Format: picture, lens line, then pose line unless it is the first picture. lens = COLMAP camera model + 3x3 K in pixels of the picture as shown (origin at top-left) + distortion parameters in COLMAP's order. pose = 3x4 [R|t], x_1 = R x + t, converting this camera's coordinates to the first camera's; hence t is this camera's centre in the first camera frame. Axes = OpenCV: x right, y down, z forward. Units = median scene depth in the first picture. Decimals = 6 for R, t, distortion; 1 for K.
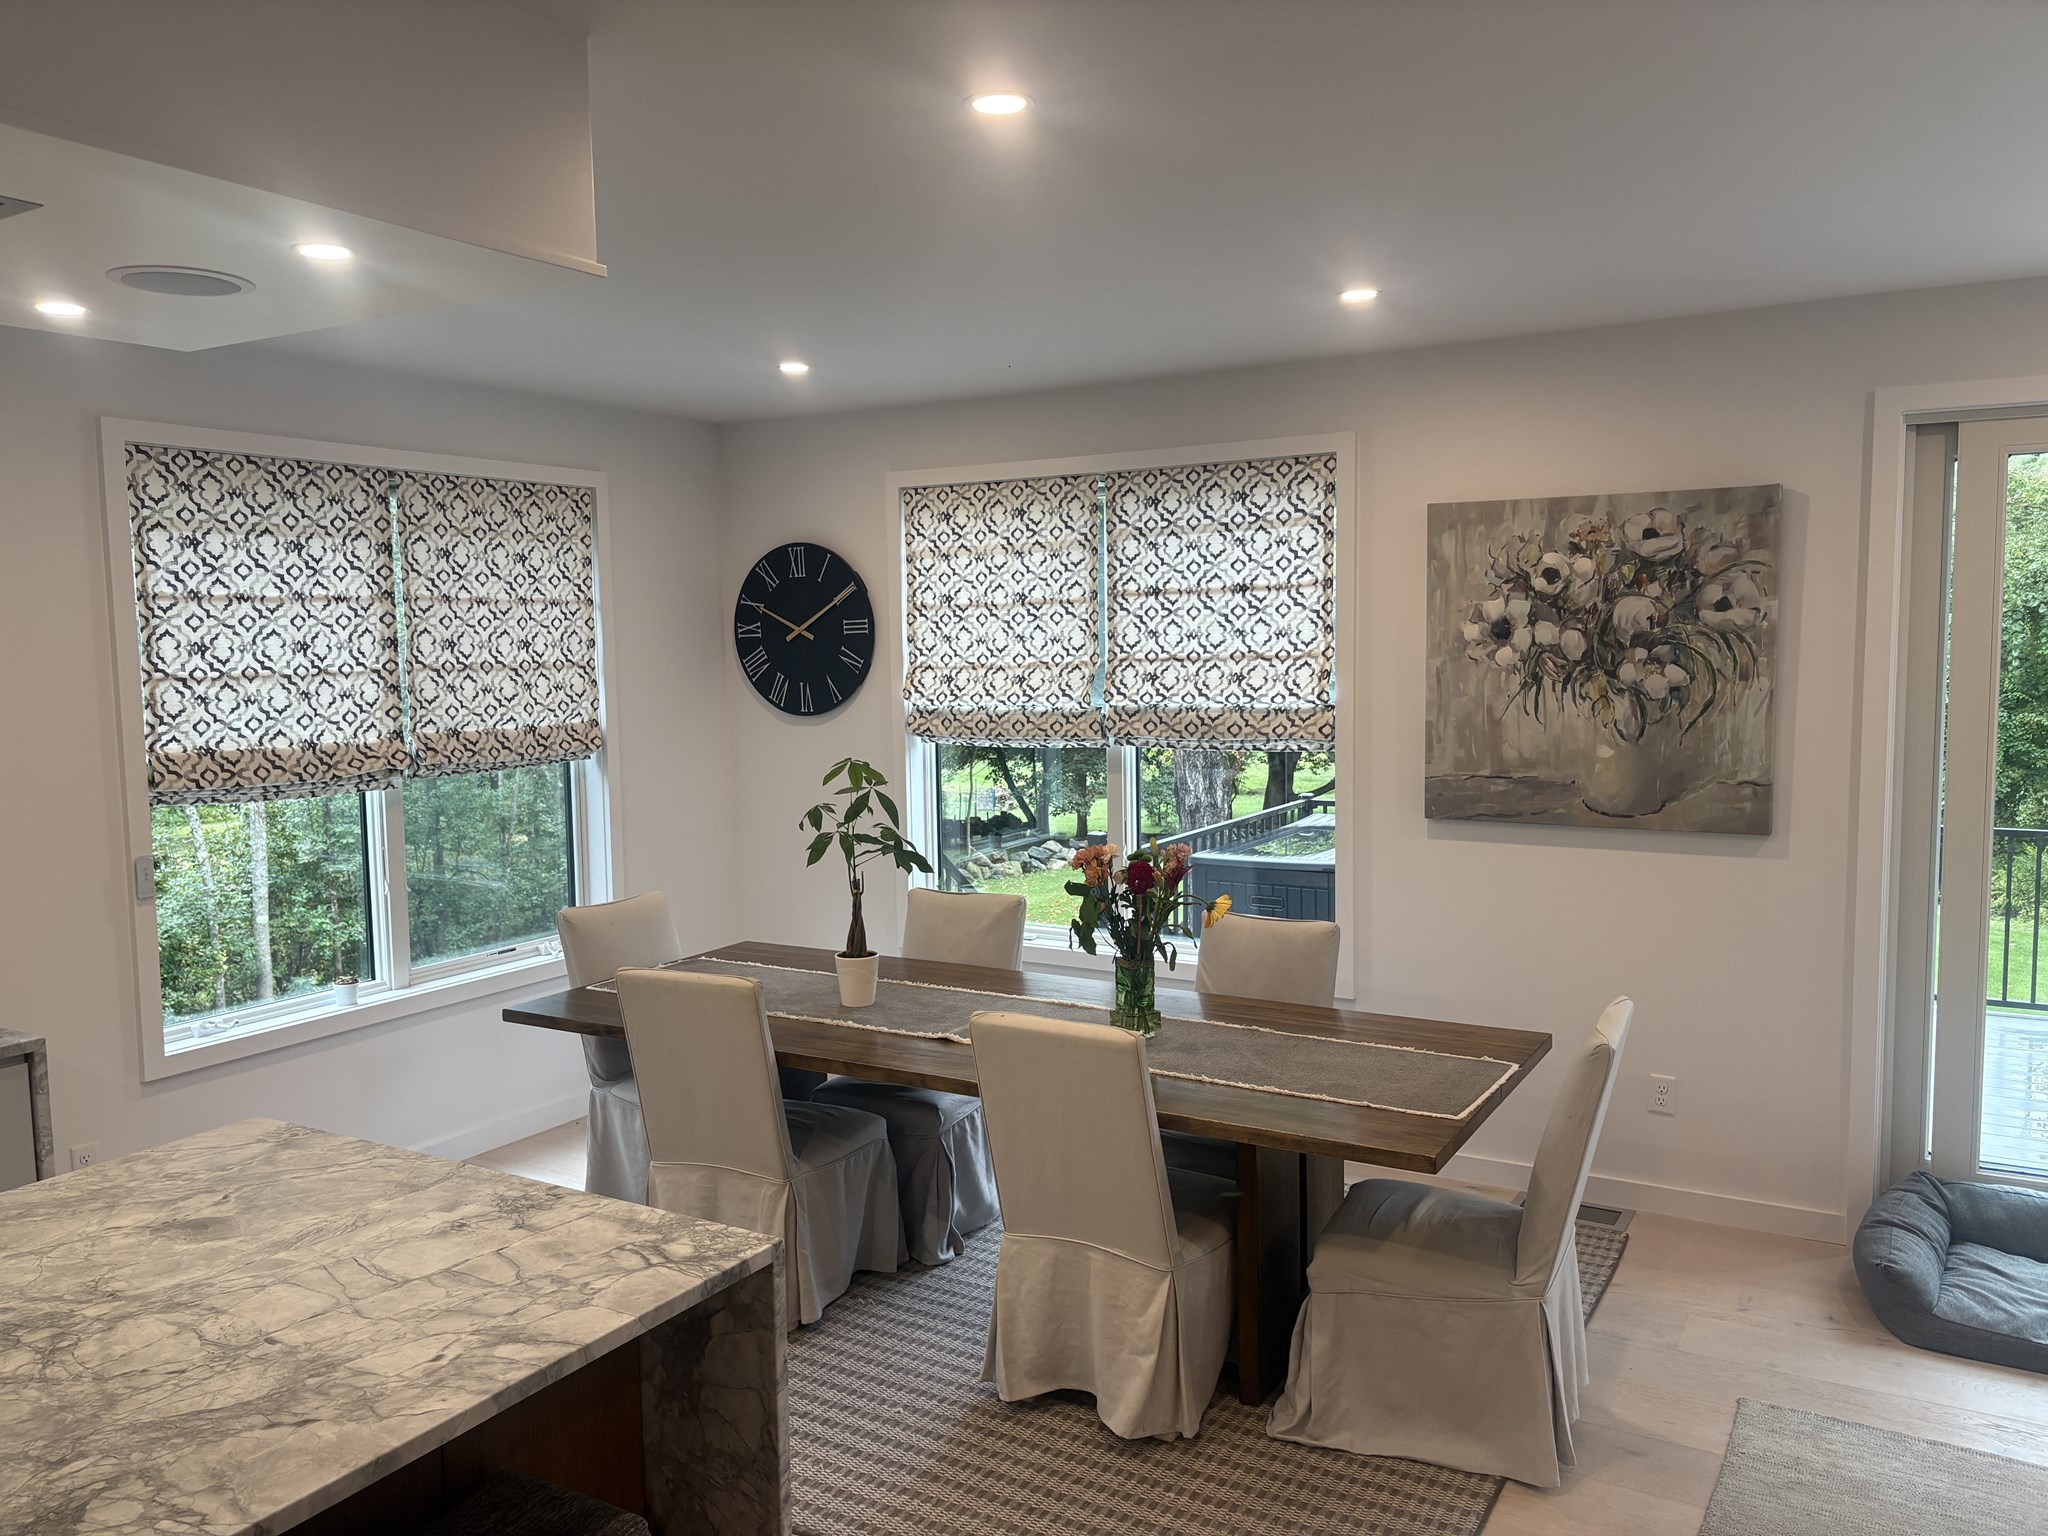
lens RADIAL K [[1555.9, 0, 1018.4], [0, 1555.9, 771.4], [0, 0, 1]] dist [0.016679, -0.004459]
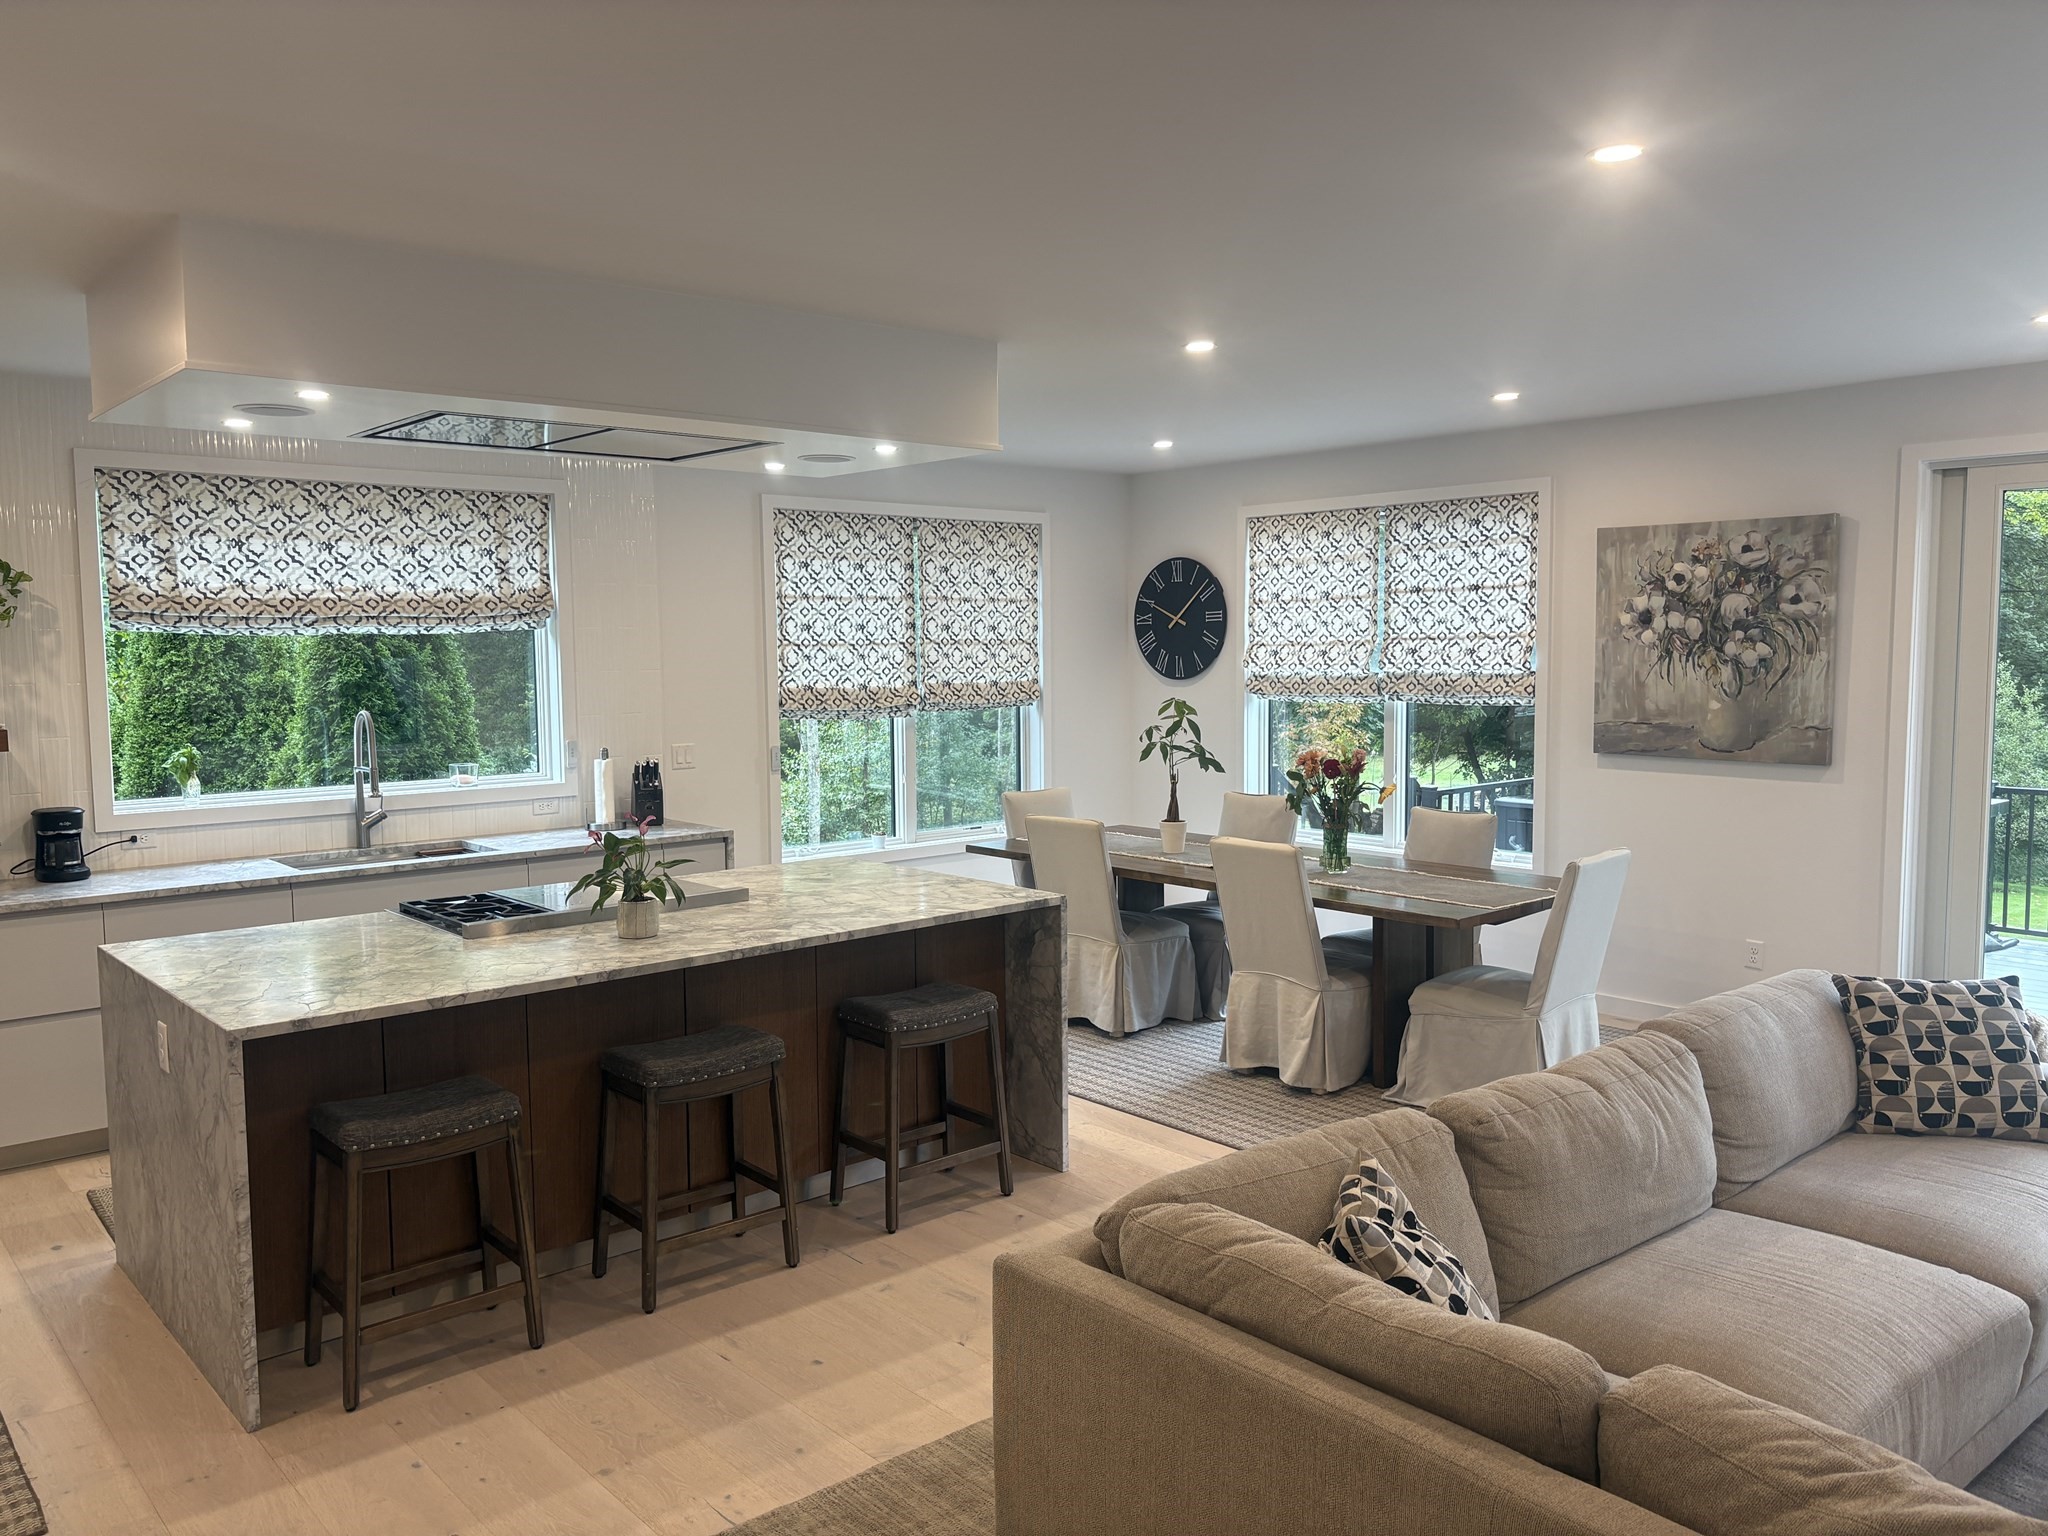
lens RADIAL K [[1527.7, 0, 1024.0], [0, 1527.7, 768.0], [0, 0, 1]] dist [0.107620, -0.180308]
pose [[0.951330, 0.033368, -0.306363, 0.213014], [-0.033310, 0.999430, 0.005420, 0.056223], [0.306370, 0.005049, 0.951899, -0.504496]]
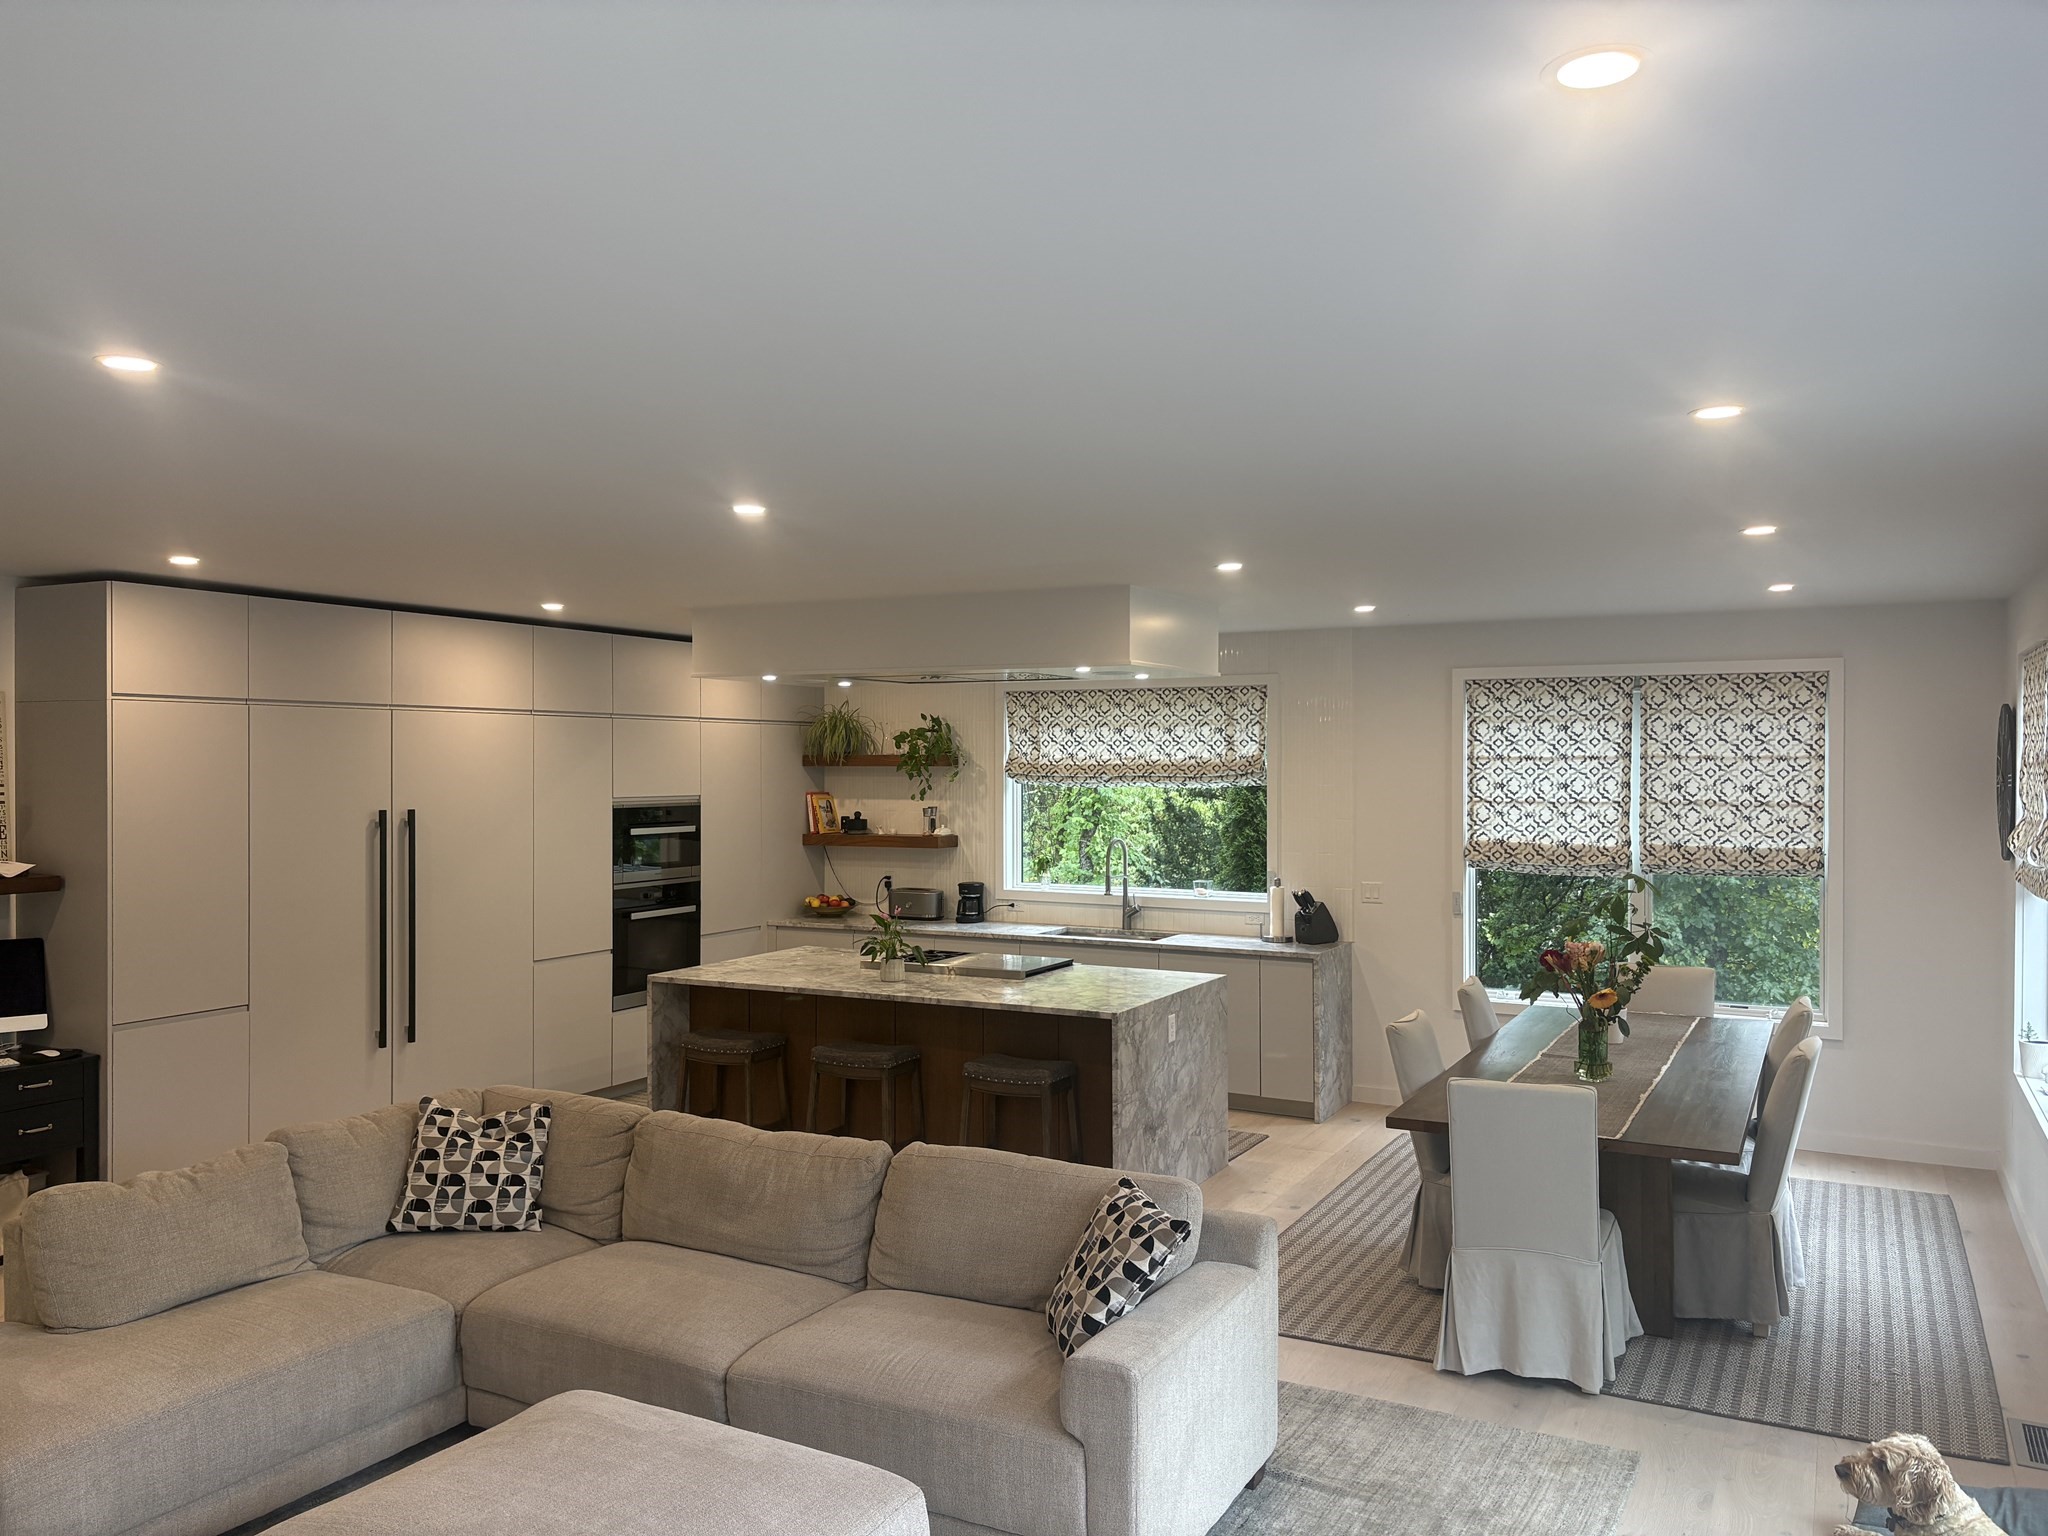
lens RADIAL K [[1555.9, 0, 1018.4], [0, 1555.9, 771.4], [0, 0, 1]] dist [0.016679, -0.004459]
pose [[0.034797, 0.016557, -0.999257, 1.260446], [-0.092295, 0.995643, 0.013283, -0.065337], [0.995124, 0.091764, 0.036174, 0.354277]]
